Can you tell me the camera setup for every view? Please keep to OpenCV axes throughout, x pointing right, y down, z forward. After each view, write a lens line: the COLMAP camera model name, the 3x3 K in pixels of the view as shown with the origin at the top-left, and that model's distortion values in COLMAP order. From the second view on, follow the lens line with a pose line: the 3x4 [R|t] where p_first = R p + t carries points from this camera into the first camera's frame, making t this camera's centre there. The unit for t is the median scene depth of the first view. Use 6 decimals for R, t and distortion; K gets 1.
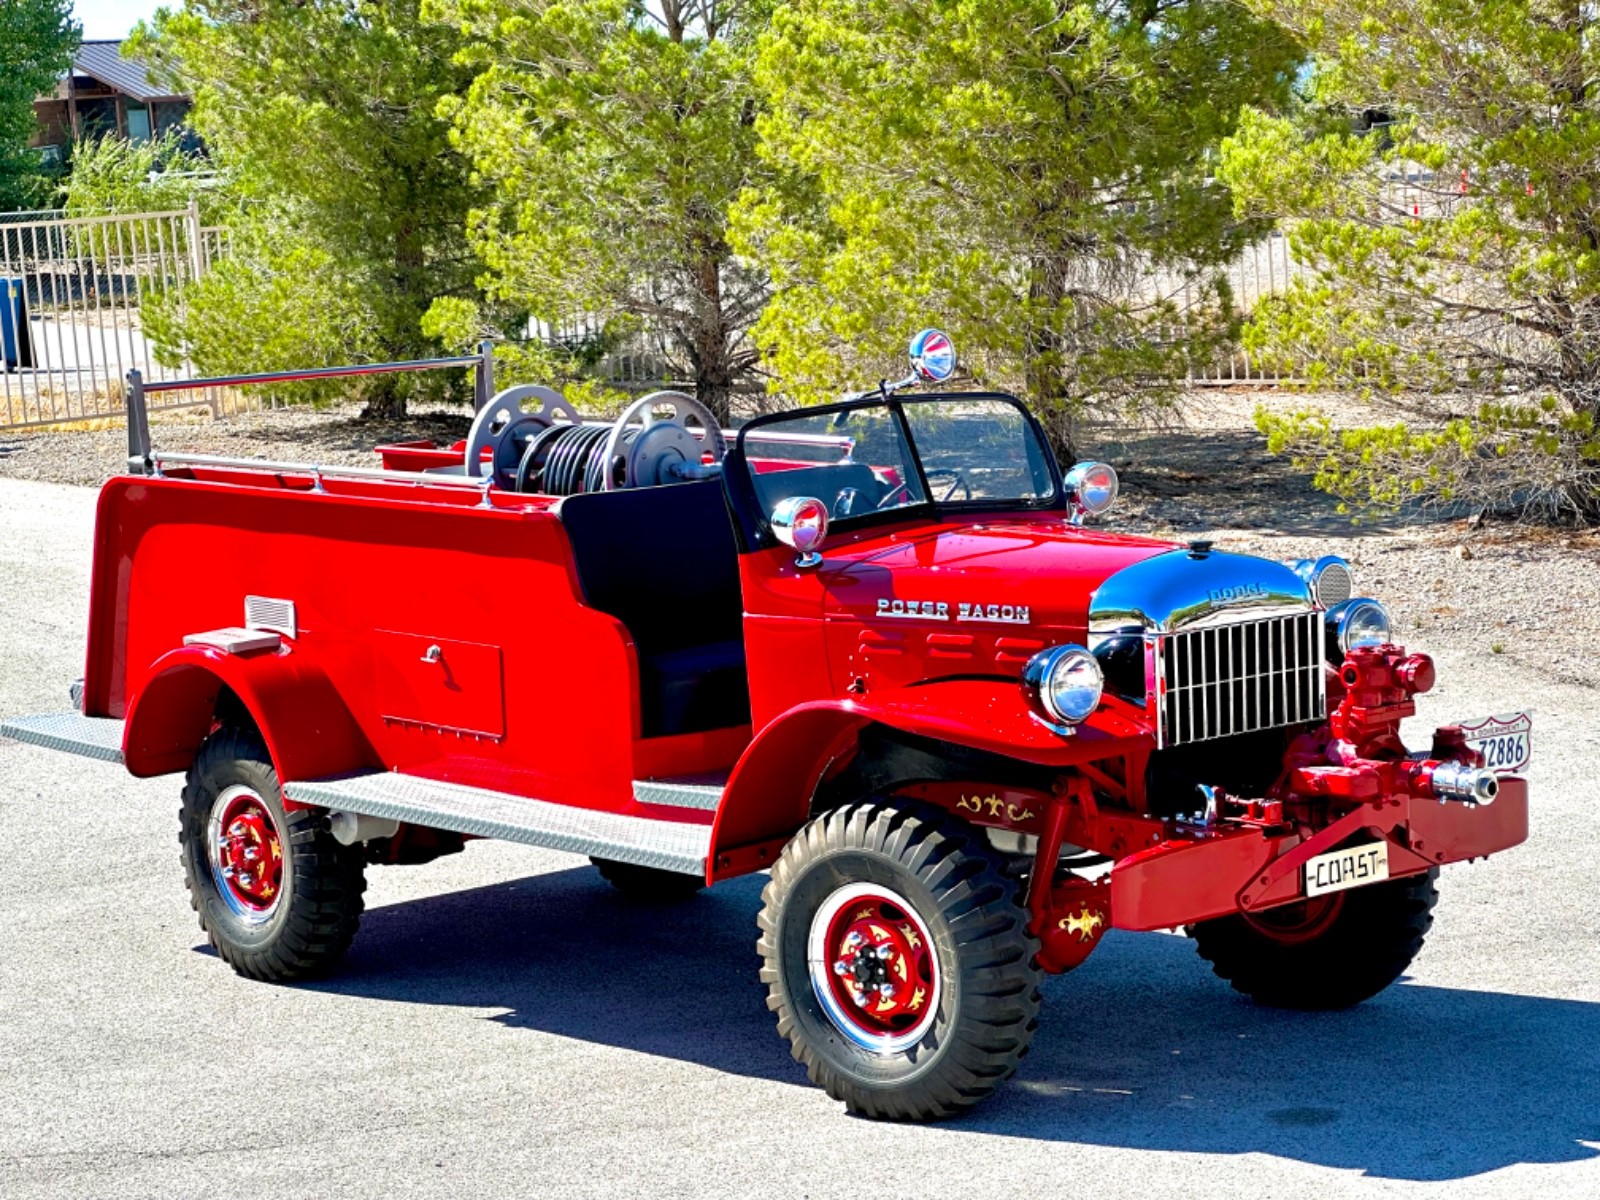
lens RADIAL K [[3648.0, 0, 845.4], [0, 3648.0, 537.5], [0, 0, 1]] dist [0.071997, 1.595574]
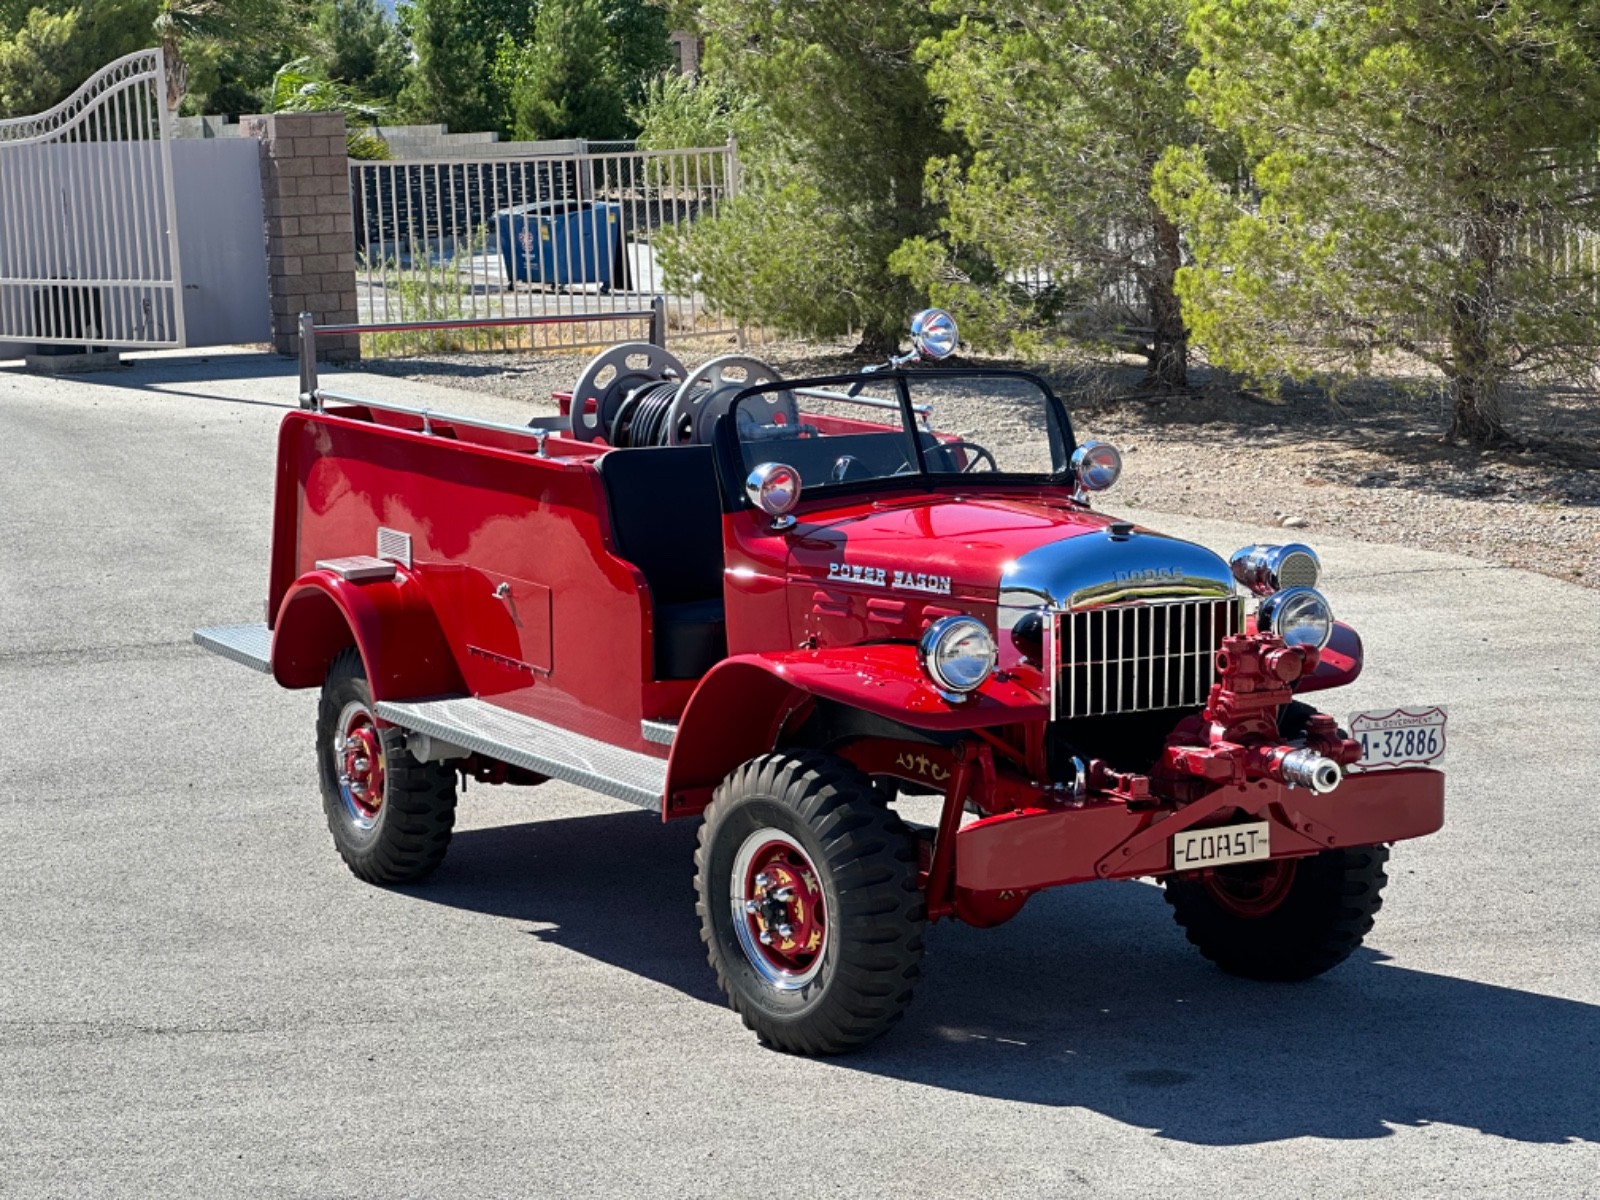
lens RADIAL K [[3648.0, 0, 845.4], [0, 3648.0, 537.5], [0, 0, 1]] dist [0.071997, 1.595574]
pose [[0.979034, 0.051597, -0.197055, 0.224952], [-0.047881, 0.998575, 0.023583, -0.015929], [0.197991, -0.013654, 0.980109, -0.037812]]
